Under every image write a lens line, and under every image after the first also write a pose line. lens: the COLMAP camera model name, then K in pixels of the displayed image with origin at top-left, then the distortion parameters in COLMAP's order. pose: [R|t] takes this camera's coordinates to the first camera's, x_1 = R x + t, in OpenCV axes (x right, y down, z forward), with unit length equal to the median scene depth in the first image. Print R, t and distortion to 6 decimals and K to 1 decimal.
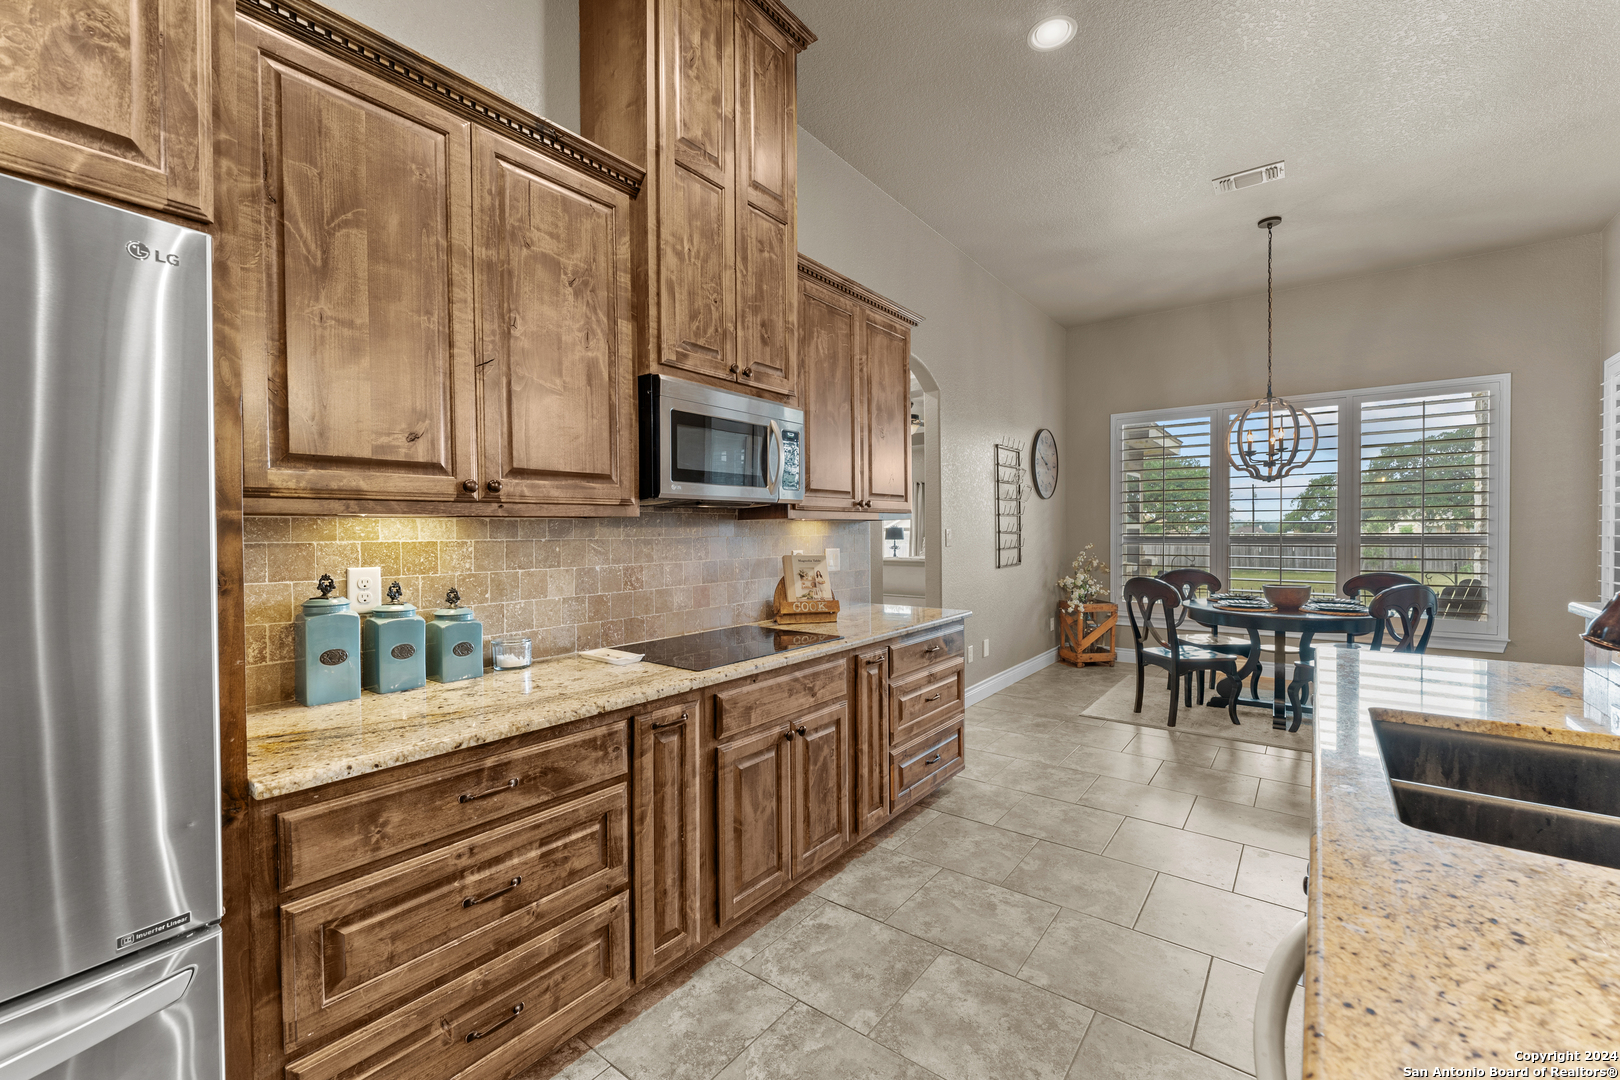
lens RADIAL K [[658.8, 0, 810.0], [0, 658.8, 540.0], [0, 0, 1]] dist [-0.006414, 0.000397]
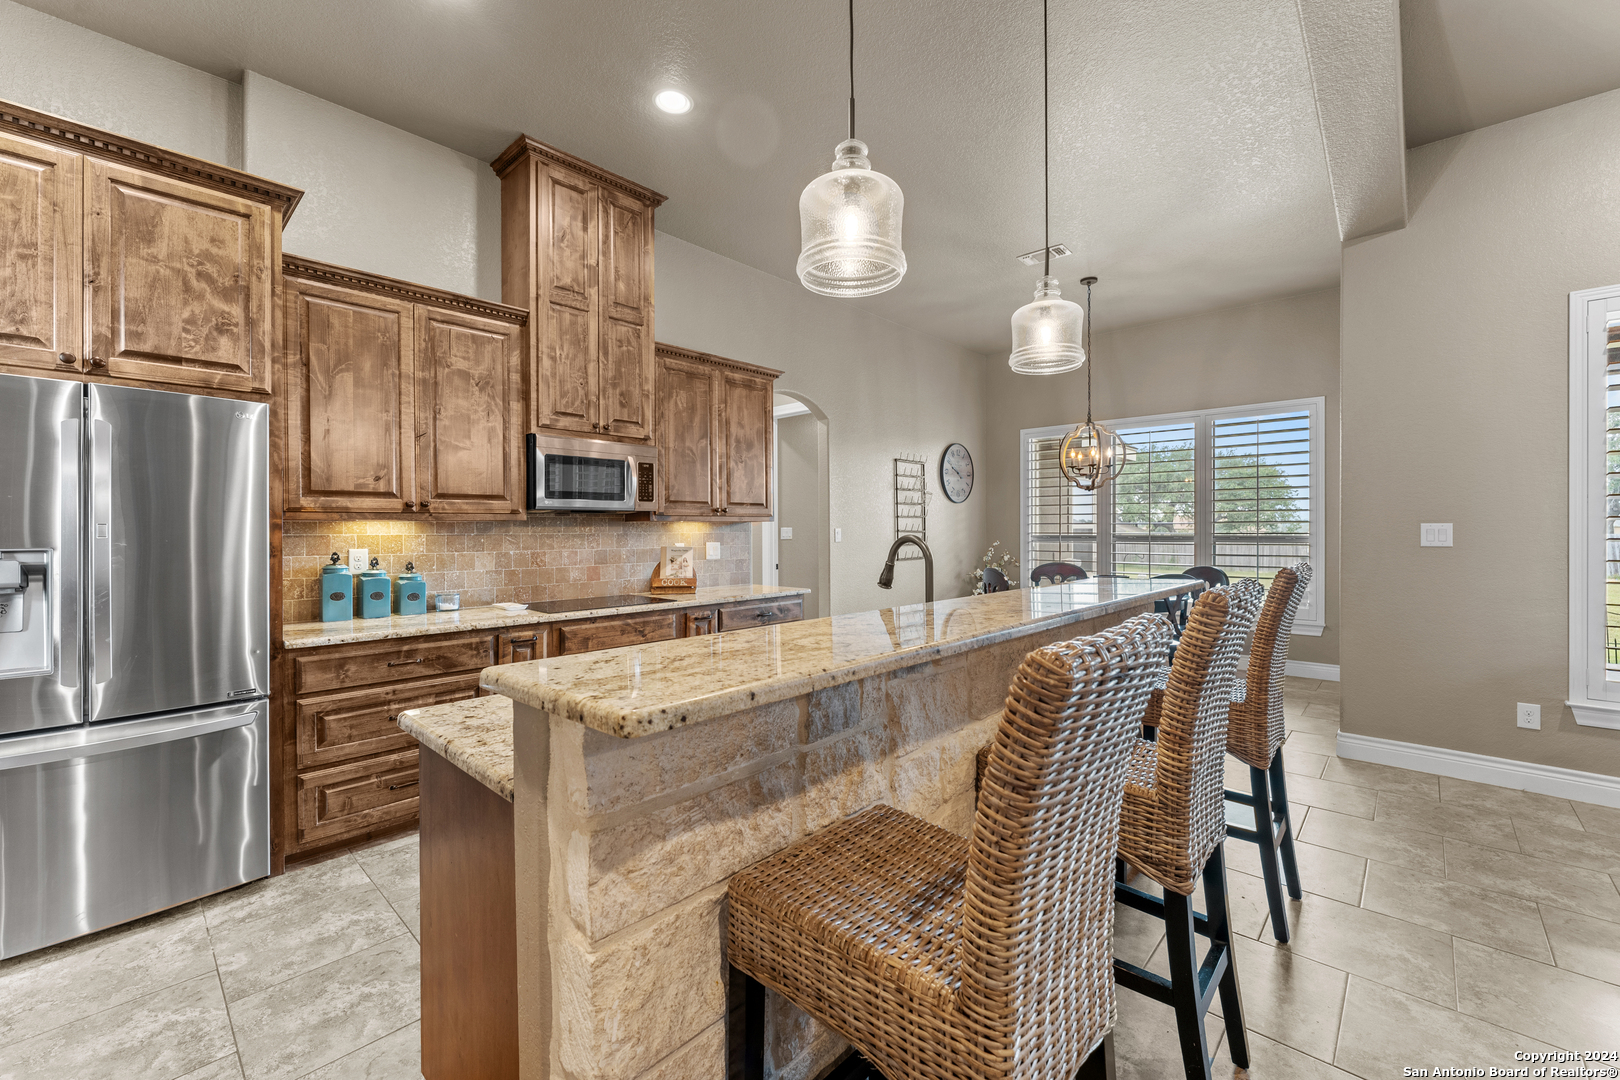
lens RADIAL K [[657.6, 0, 811.0], [0, 657.6, 529.9], [0, 0, 1]] dist [-0.004336, -0.000008]
pose [[0.995794, 0.003170, -0.091571, 0.520242], [-0.004343, 0.999911, -0.012614, 0.004925], [0.091523, 0.012958, 0.995719, -0.486868]]
